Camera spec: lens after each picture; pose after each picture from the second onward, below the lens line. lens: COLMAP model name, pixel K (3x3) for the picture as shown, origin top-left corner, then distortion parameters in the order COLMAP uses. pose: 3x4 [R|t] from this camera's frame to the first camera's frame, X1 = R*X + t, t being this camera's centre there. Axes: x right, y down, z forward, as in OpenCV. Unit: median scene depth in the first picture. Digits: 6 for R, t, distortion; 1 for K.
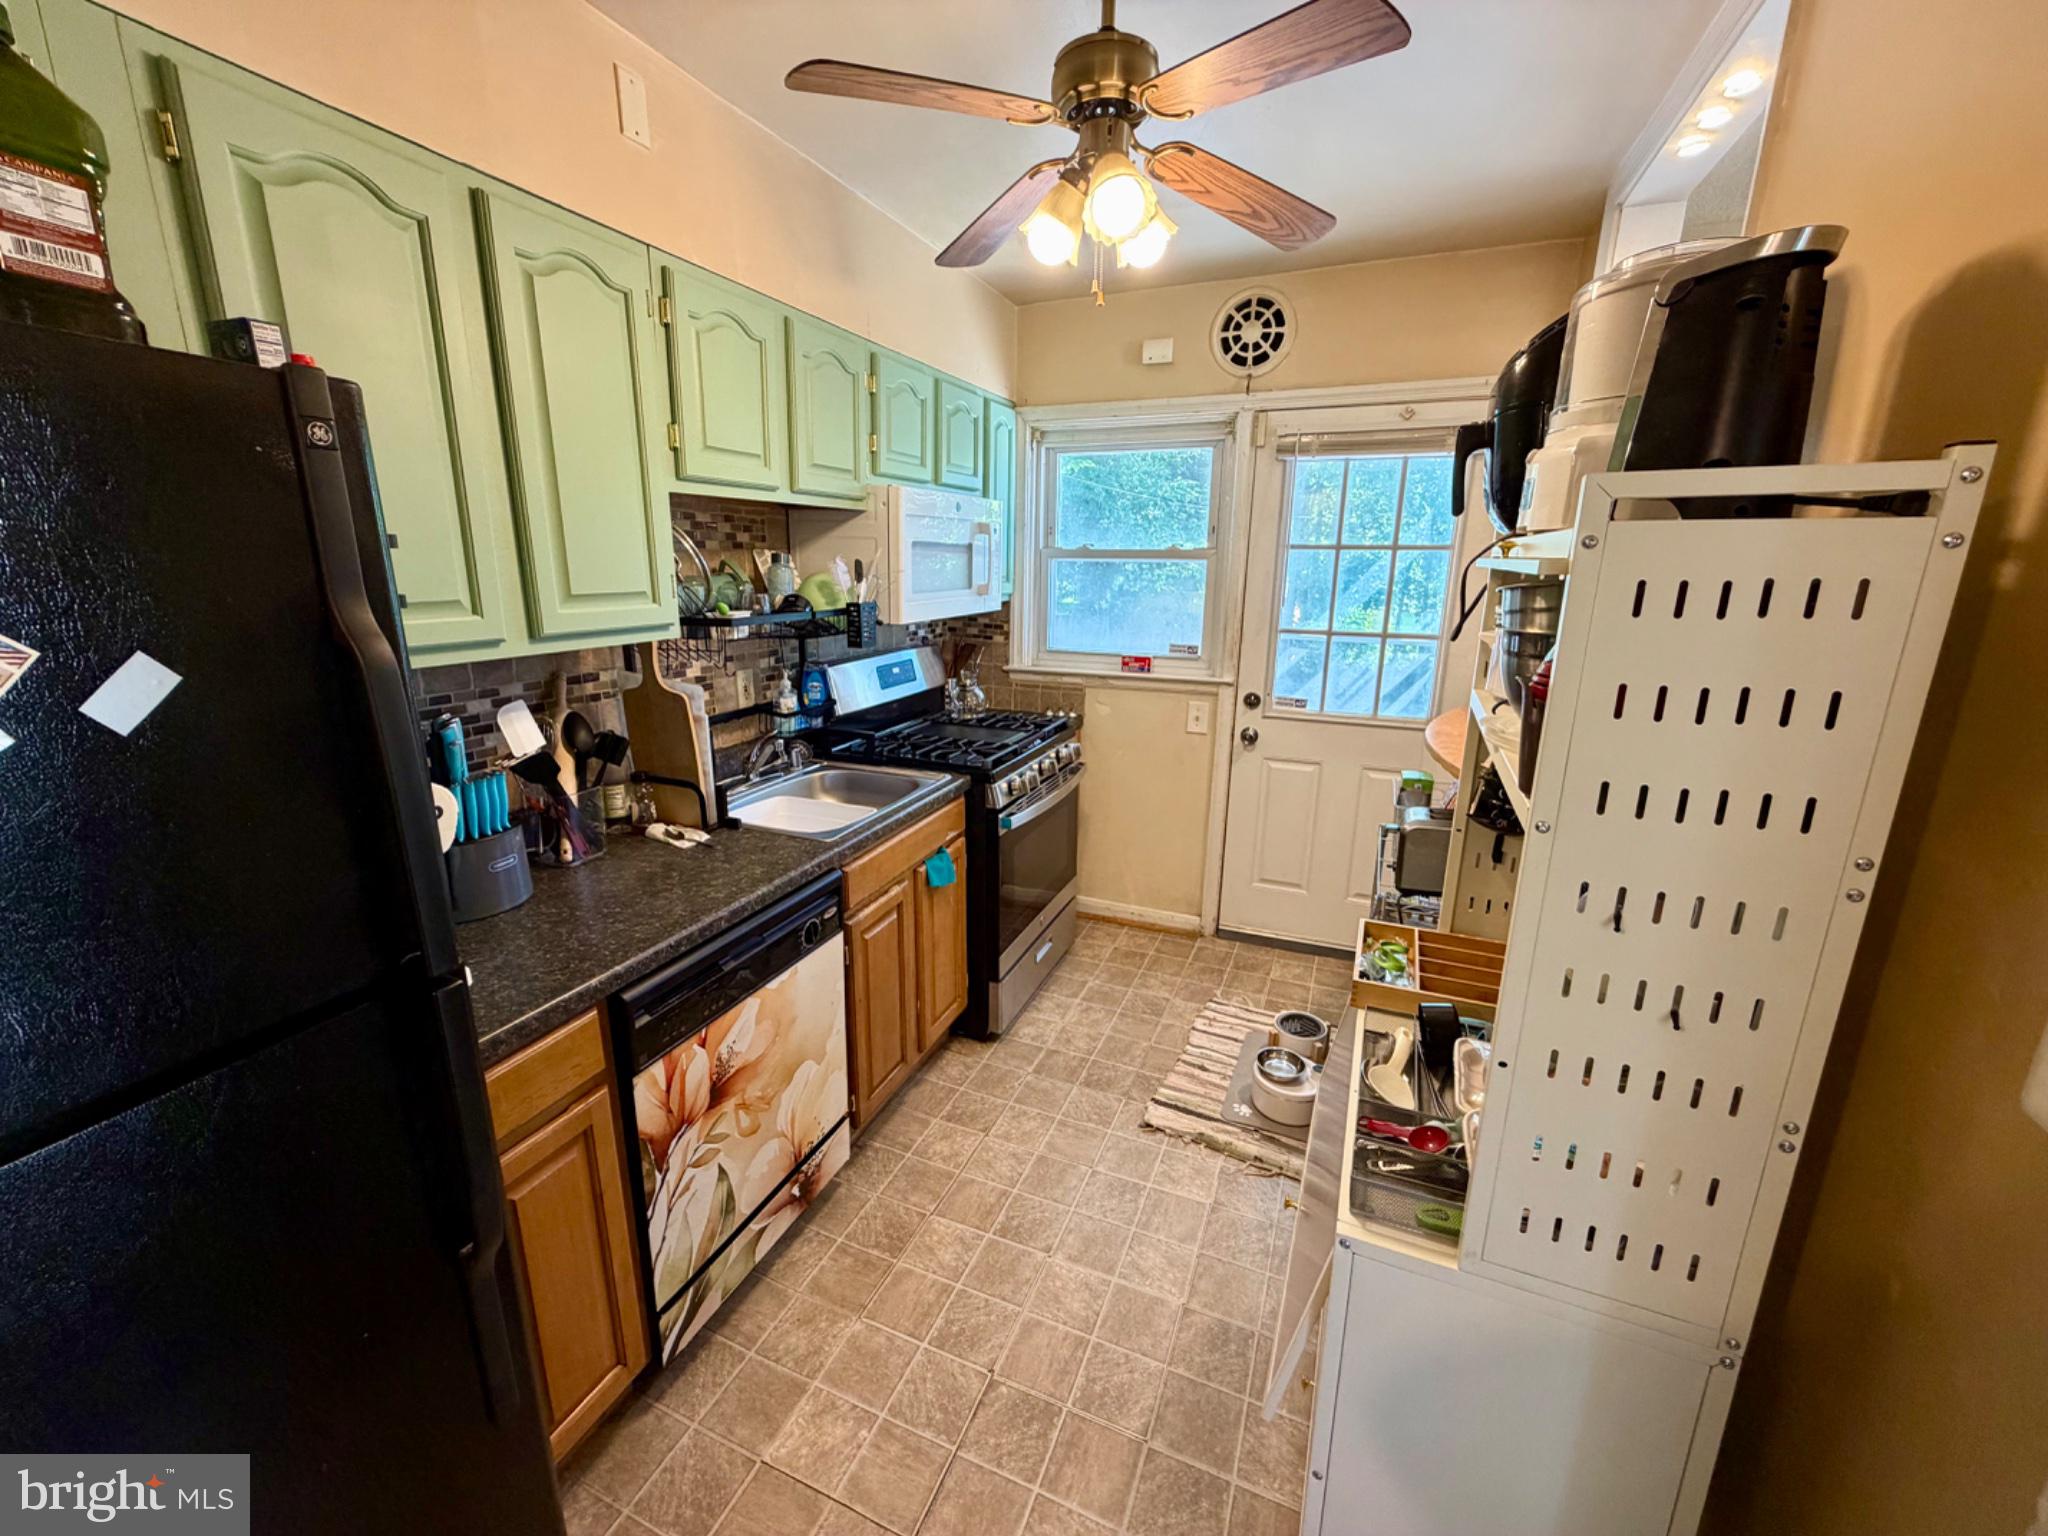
lens RADIAL K [[824.4, 0, 1023.8], [0, 824.4, 771.0], [0, 0, 1]] dist [0.001167, 0.000097]
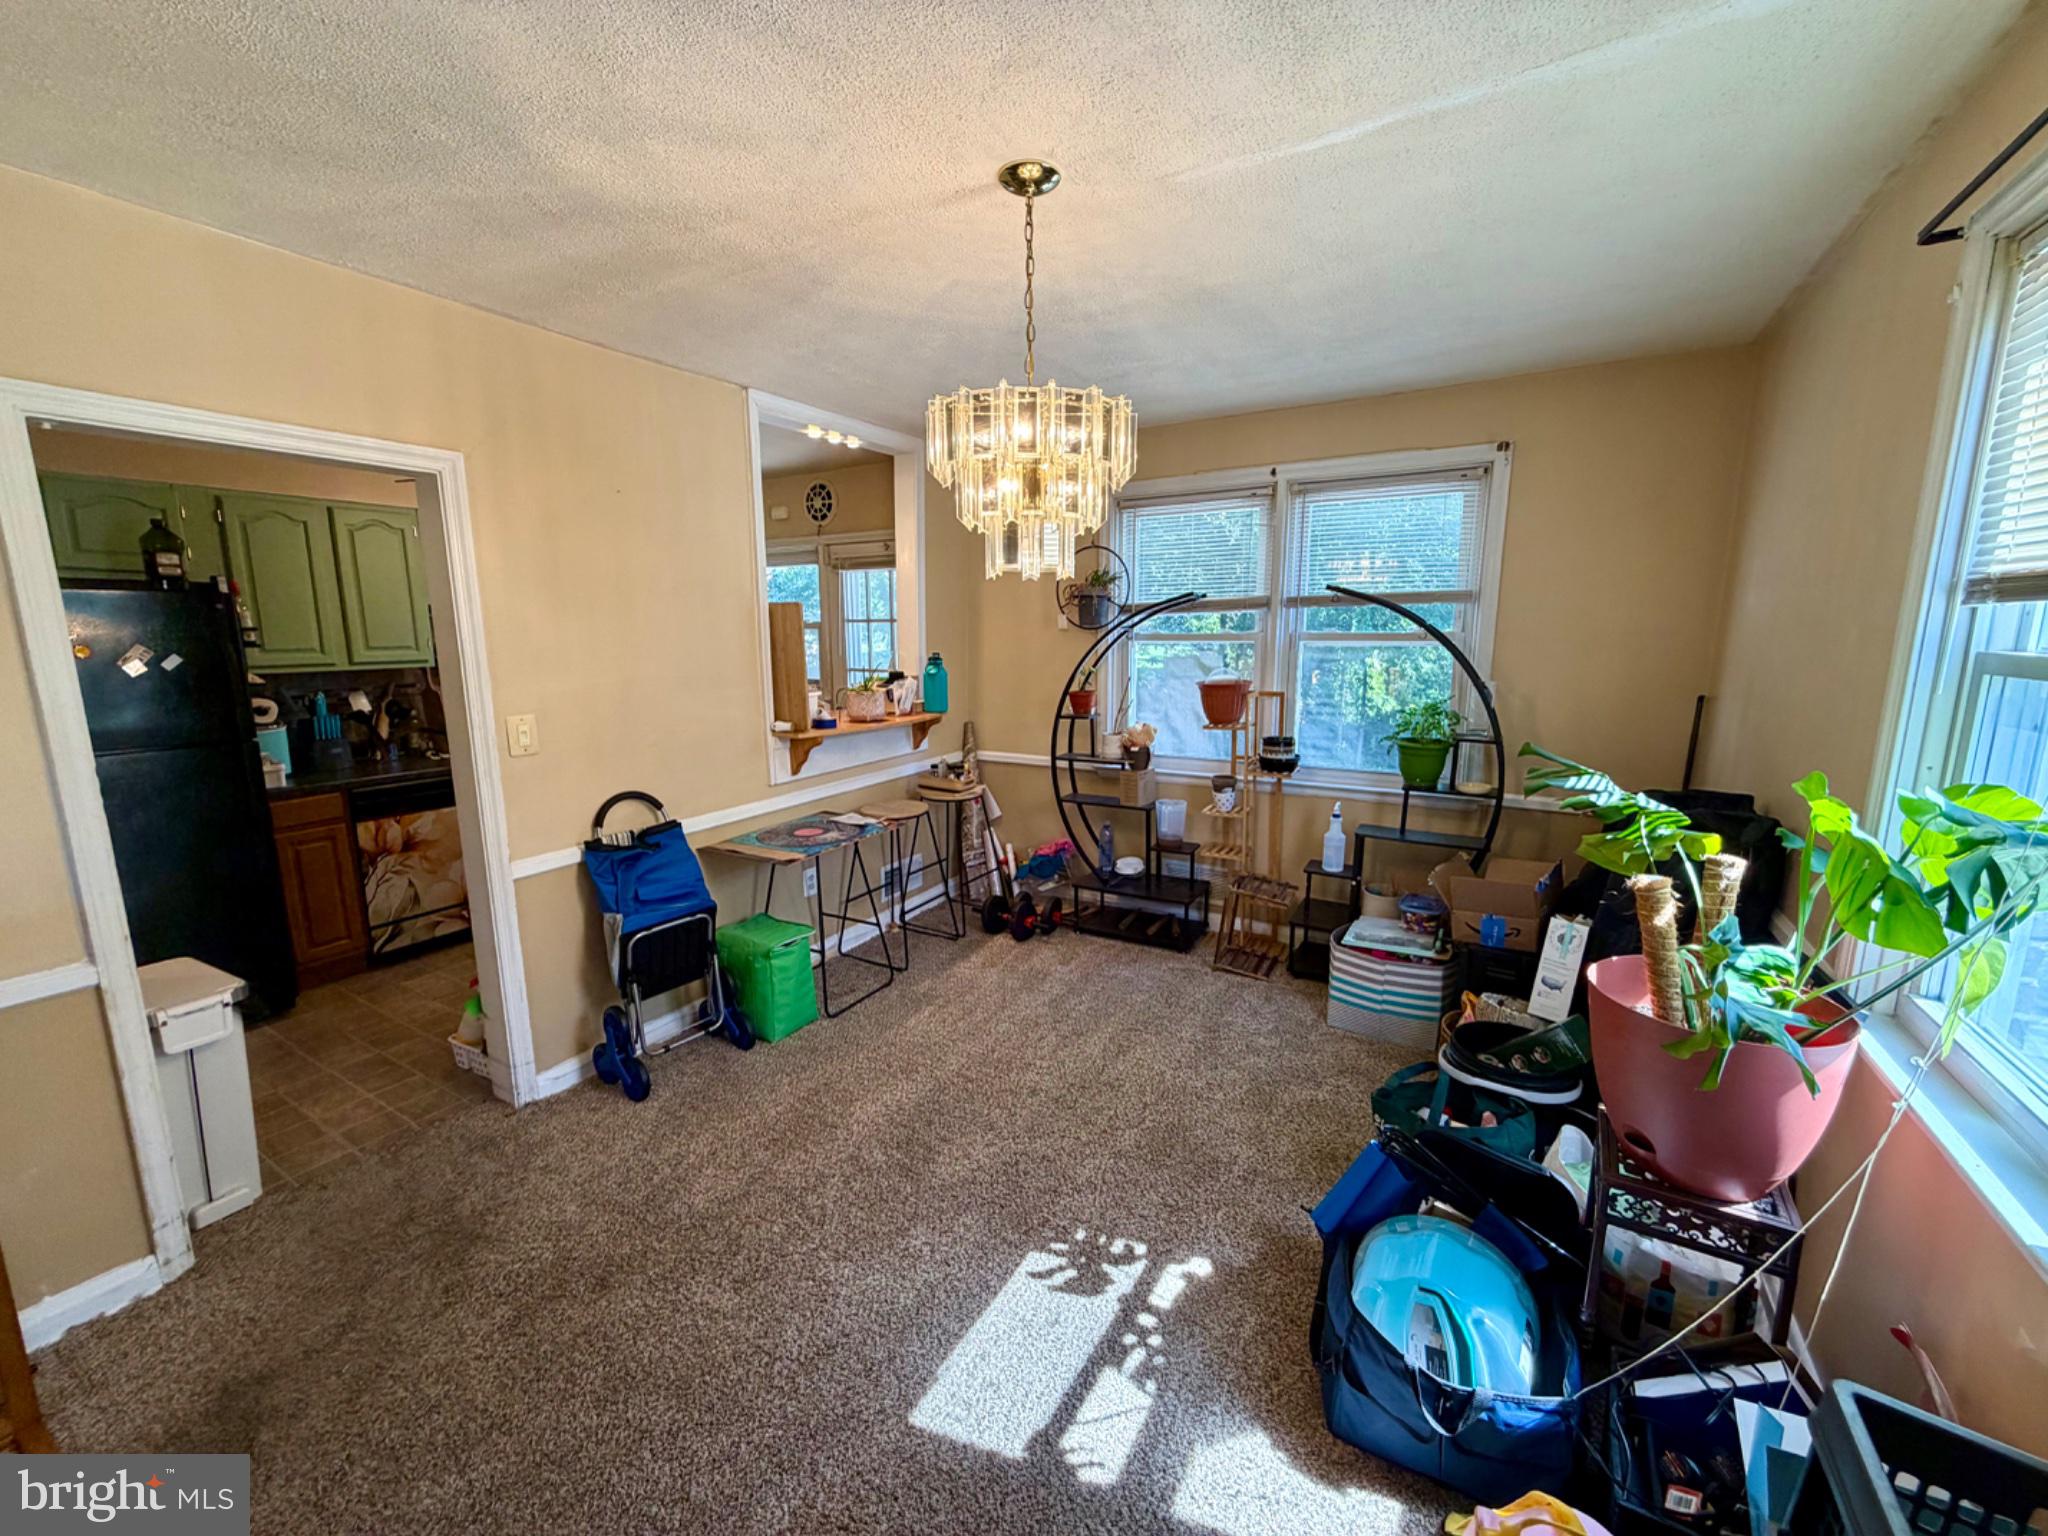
lens RADIAL K [[824.4, 0, 1021.4], [0, 824.4, 768.5], [0, 0, 1]] dist [0.001167, 0.000097]
pose [[0.990728, 0.011362, -0.135386, 1.724598], [-0.022190, 0.996648, -0.078745, 0.304256], [0.134038, 0.081020, 0.987659, -1.168580]]
